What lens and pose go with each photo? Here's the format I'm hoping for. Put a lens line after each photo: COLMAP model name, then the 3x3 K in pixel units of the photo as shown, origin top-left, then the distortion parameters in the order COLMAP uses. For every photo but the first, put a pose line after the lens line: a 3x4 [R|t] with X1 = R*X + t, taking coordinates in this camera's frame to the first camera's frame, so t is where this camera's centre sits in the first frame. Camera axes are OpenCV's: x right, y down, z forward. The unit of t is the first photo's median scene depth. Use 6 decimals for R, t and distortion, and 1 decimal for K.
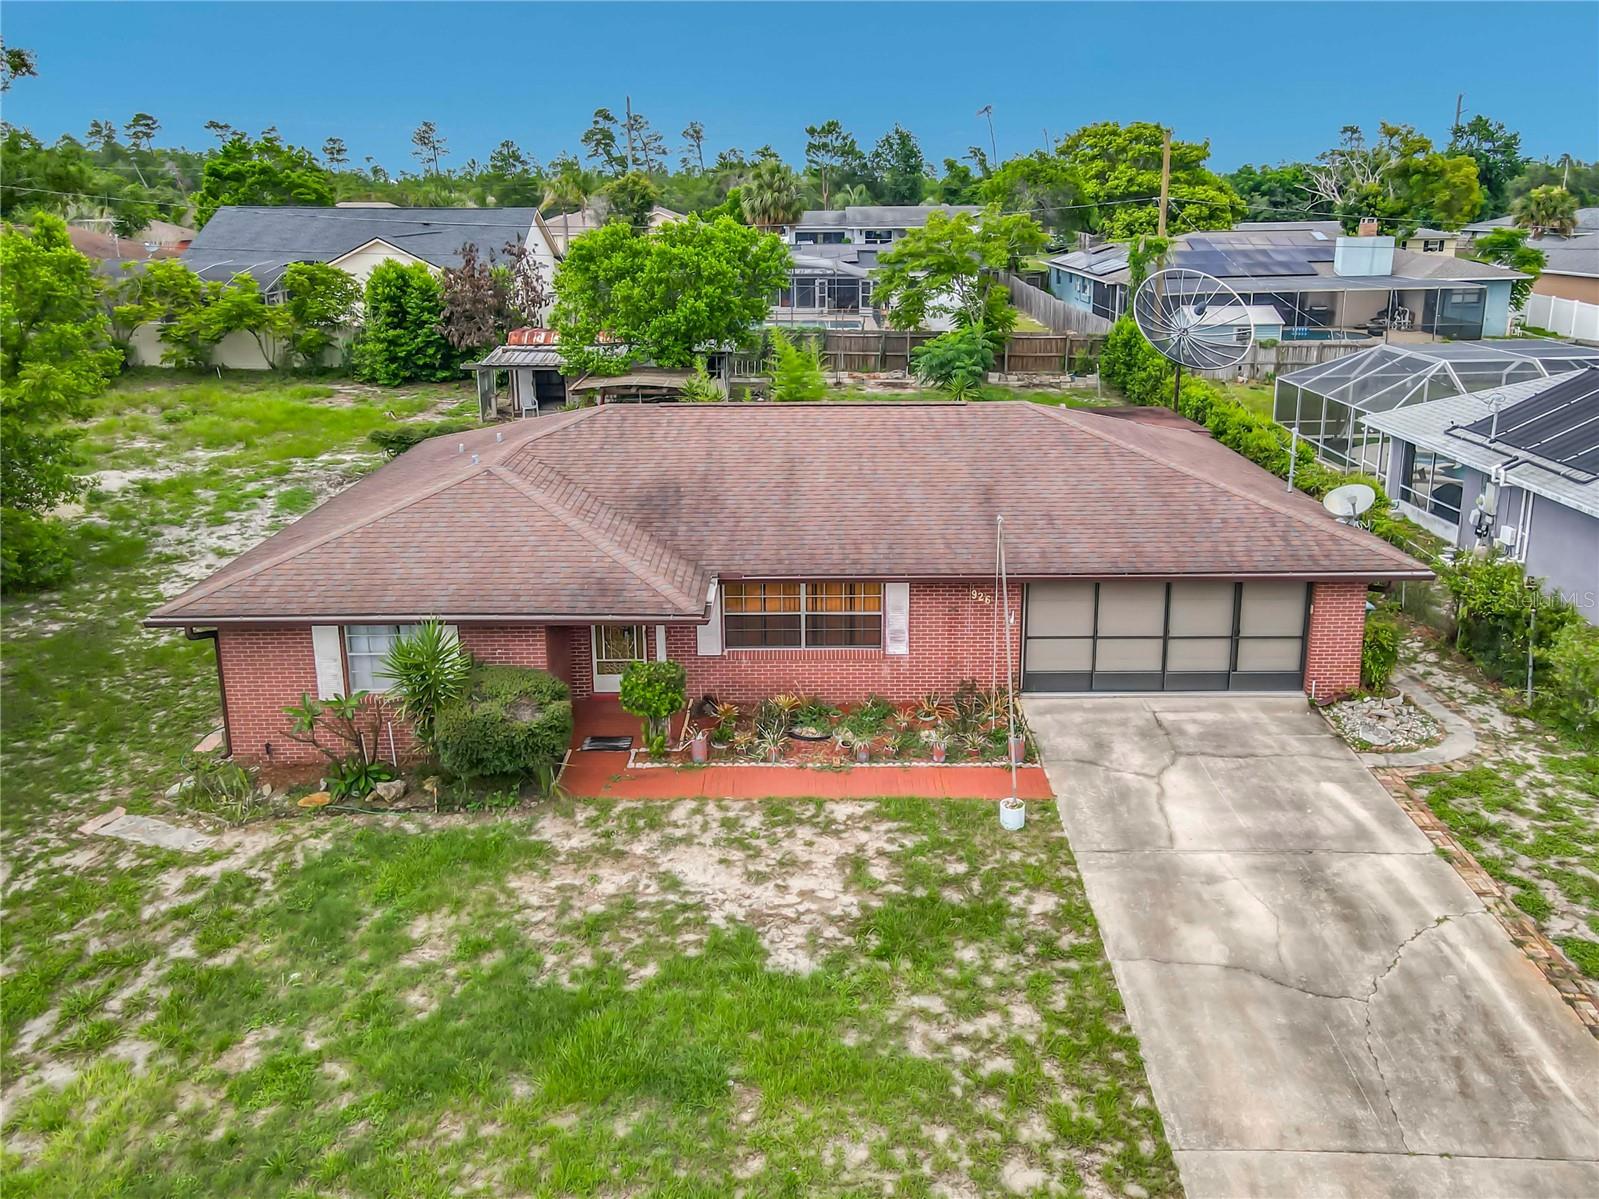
lens RADIAL K [[1164.3, 0, 823.5], [0, 1164.3, 597.2], [0, 0, 1]] dist [0.053702, 0.002207]
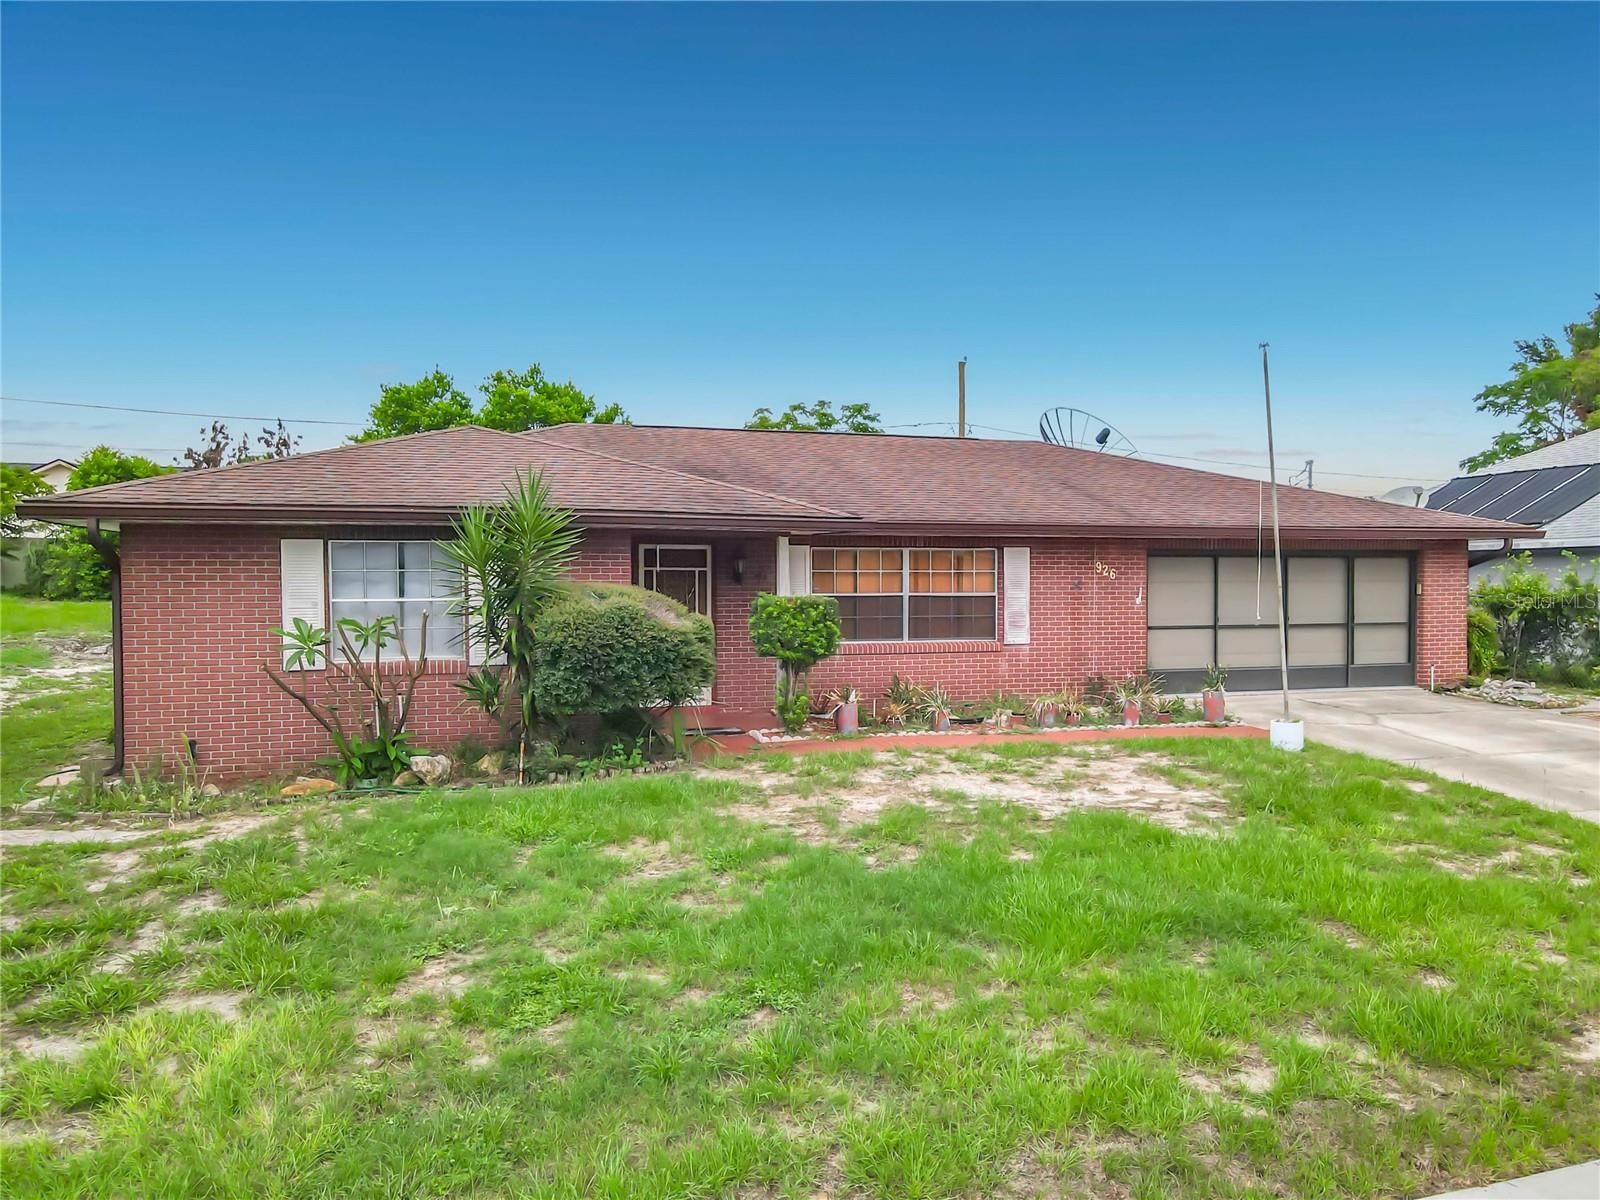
lens RADIAL K [[1200.8, 0, 827.2], [0, 1200.8, 608.1], [0, 0, 1]] dist [0.010606, 0.001302]
pose [[0.954502, -0.008402, 0.298086, -0.374663], [0.102324, 0.948142, -0.300927, 0.316002], [-0.280099, 0.317736, 0.905863, 0.325172]]
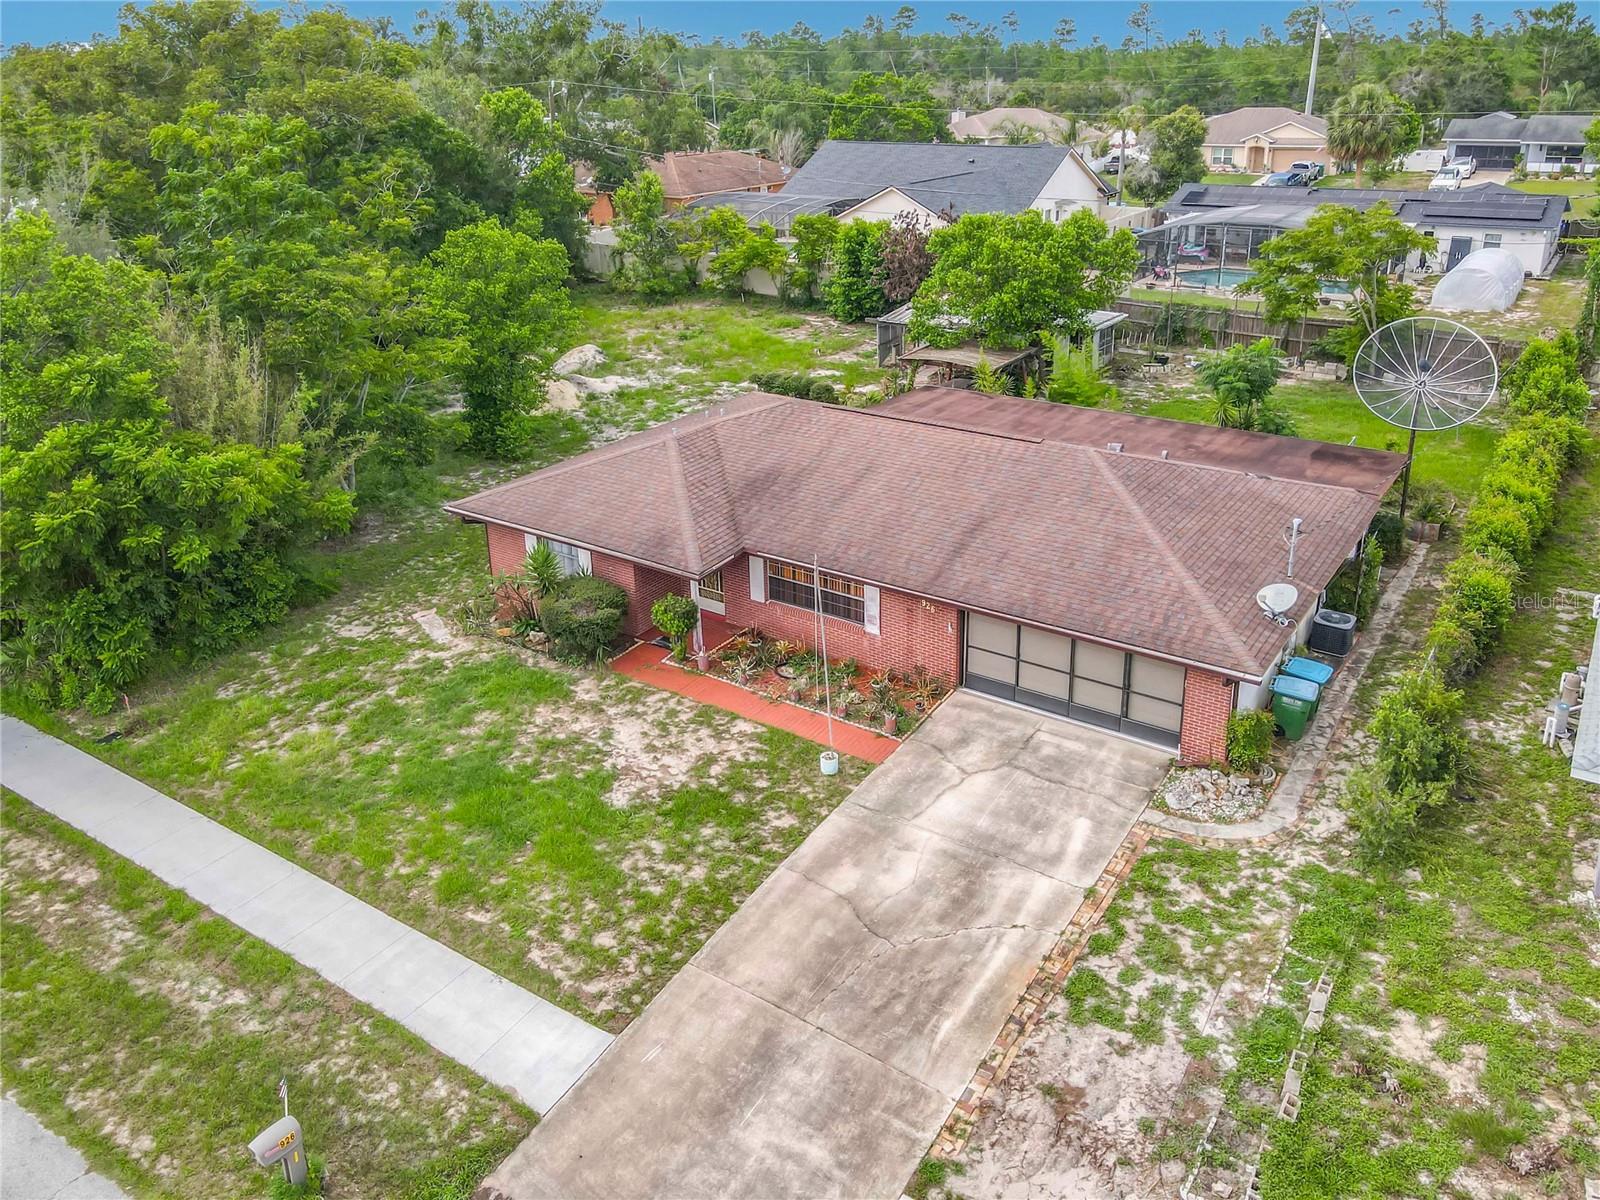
lens RADIAL K [[1200.8, 0, 827.2], [0, 1200.8, 608.1], [0, 0, 1]] dist [0.010606, 0.001302]
pose [[0.825913, 0.233220, -0.513300, 0.851907], [-0.175657, 0.971560, 0.158795, -0.221492], [0.535736, -0.040986, 0.843390, -0.202669]]
